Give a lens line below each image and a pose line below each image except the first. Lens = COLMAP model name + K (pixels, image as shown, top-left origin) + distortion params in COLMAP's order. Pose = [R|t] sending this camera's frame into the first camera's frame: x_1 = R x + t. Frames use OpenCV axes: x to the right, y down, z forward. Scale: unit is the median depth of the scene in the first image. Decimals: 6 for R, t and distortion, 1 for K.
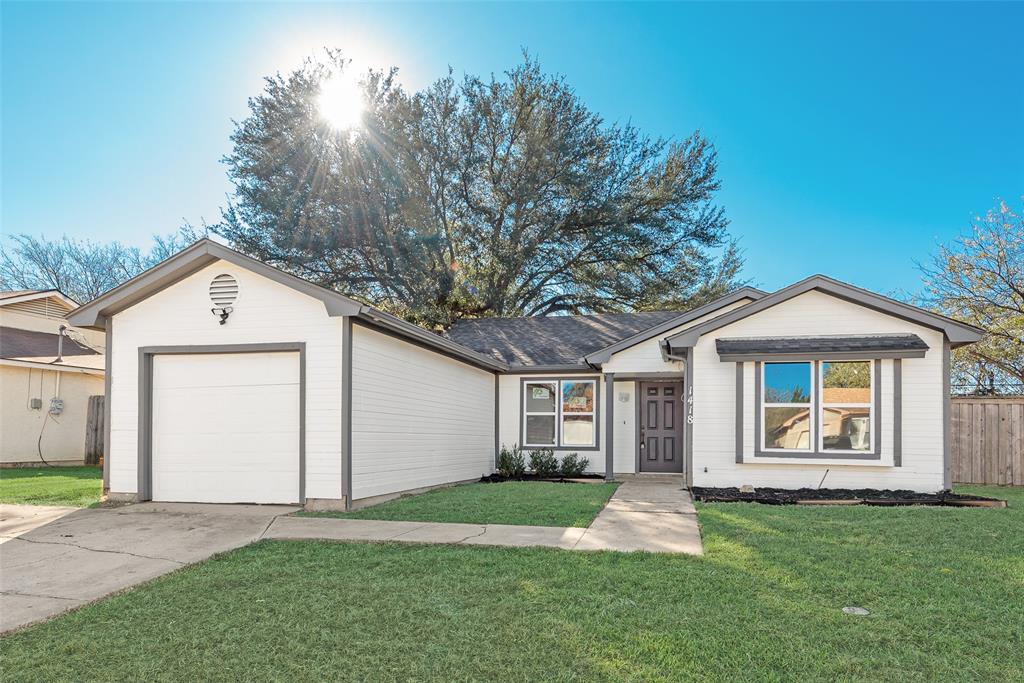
lens RADIAL K [[408.6, 0, 508.2], [0, 408.6, 347.5], [0, 0, 1]] dist [0.008515, -0.000007]
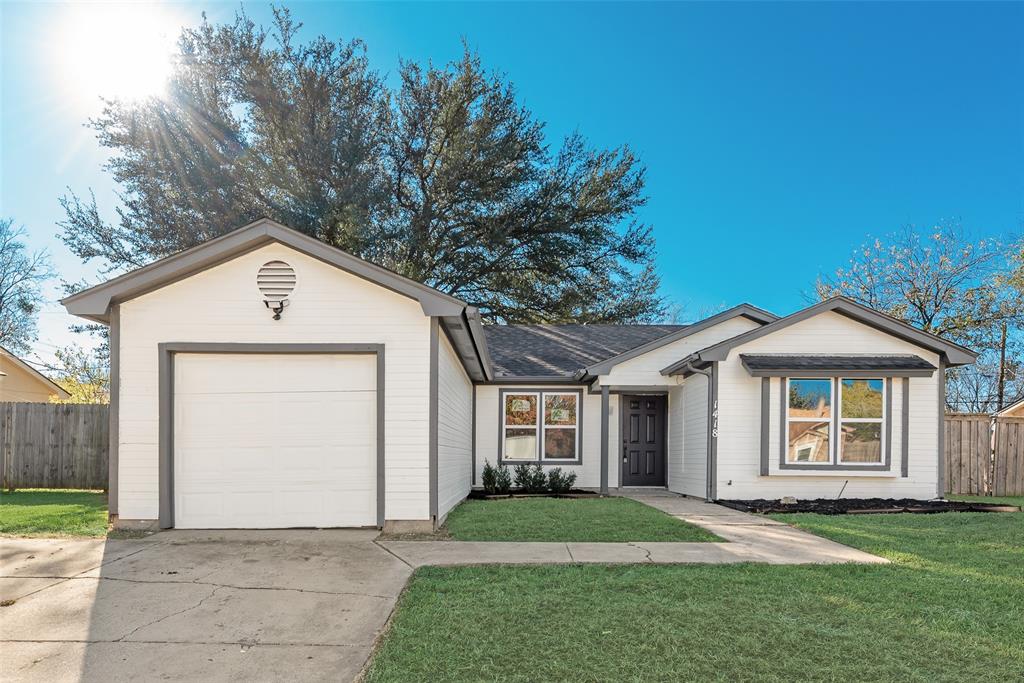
lens RADIAL K [[429.7, 0, 493.1], [0, 429.7, 361.3], [0, 0, 1]] dist [0.009803, -0.000303]
pose [[0.988631, 0.027712, 0.147786, -0.290854], [-0.029017, 0.999557, 0.006680, 0.008760], [-0.147535, -0.010893, 0.988997, 0.035697]]
